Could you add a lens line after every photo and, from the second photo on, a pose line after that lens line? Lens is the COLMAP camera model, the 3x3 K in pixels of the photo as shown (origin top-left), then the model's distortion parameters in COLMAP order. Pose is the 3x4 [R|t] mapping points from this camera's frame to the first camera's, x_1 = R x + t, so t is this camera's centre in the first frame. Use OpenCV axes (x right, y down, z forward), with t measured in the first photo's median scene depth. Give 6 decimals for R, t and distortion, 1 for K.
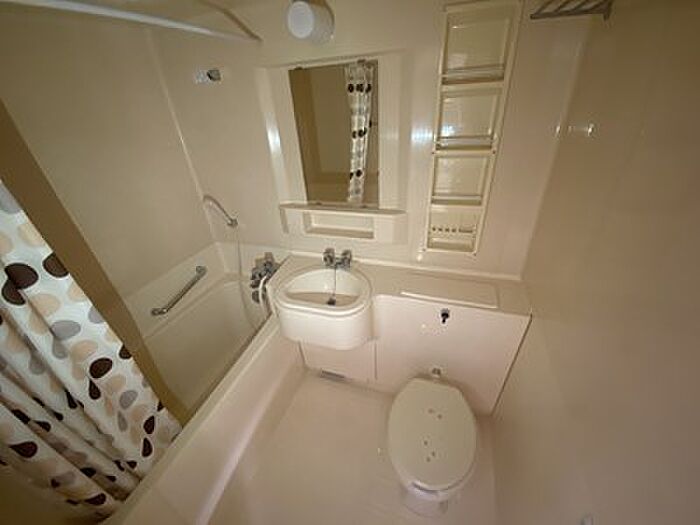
lens RADIAL K [[286.7, 0, 349.3], [0, 286.7, 260.7], [0, 0, 1]] dist [0.001554, -0.000585]
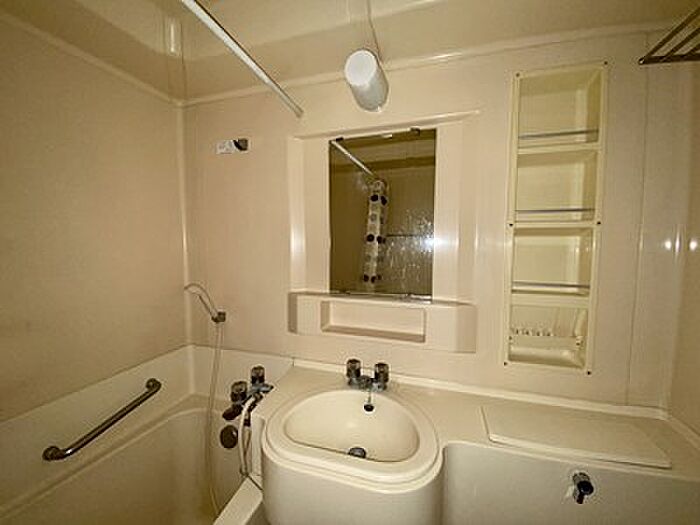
lens RADIAL K [[283.2, 0, 349.5], [0, 283.2, 259.0], [0, 0, 1]] dist [-0.009728, -0.003771]
pose [[0.997266, 0.067379, 0.030346, -0.120499], [-0.046128, 0.888425, -0.456698, 0.056668], [-0.057732, 0.454049, 0.889104, 0.303482]]
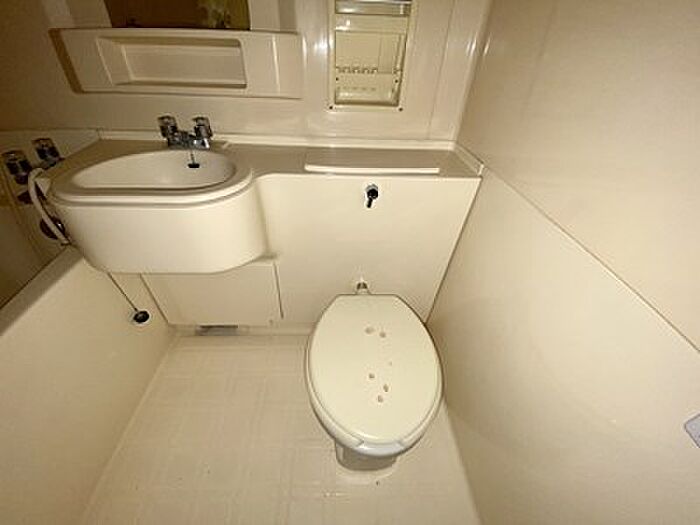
lens RADIAL K [[283.2, 0, 353.0], [0, 283.2, 264.2], [0, 0, 1]] dist [-0.009728, -0.003771]
pose [[0.930999, -0.141780, 0.336362, 0.040023], [0.098912, 0.984997, 0.141412, 0.208345], [-0.351365, -0.098385, 0.931055, 0.317775]]
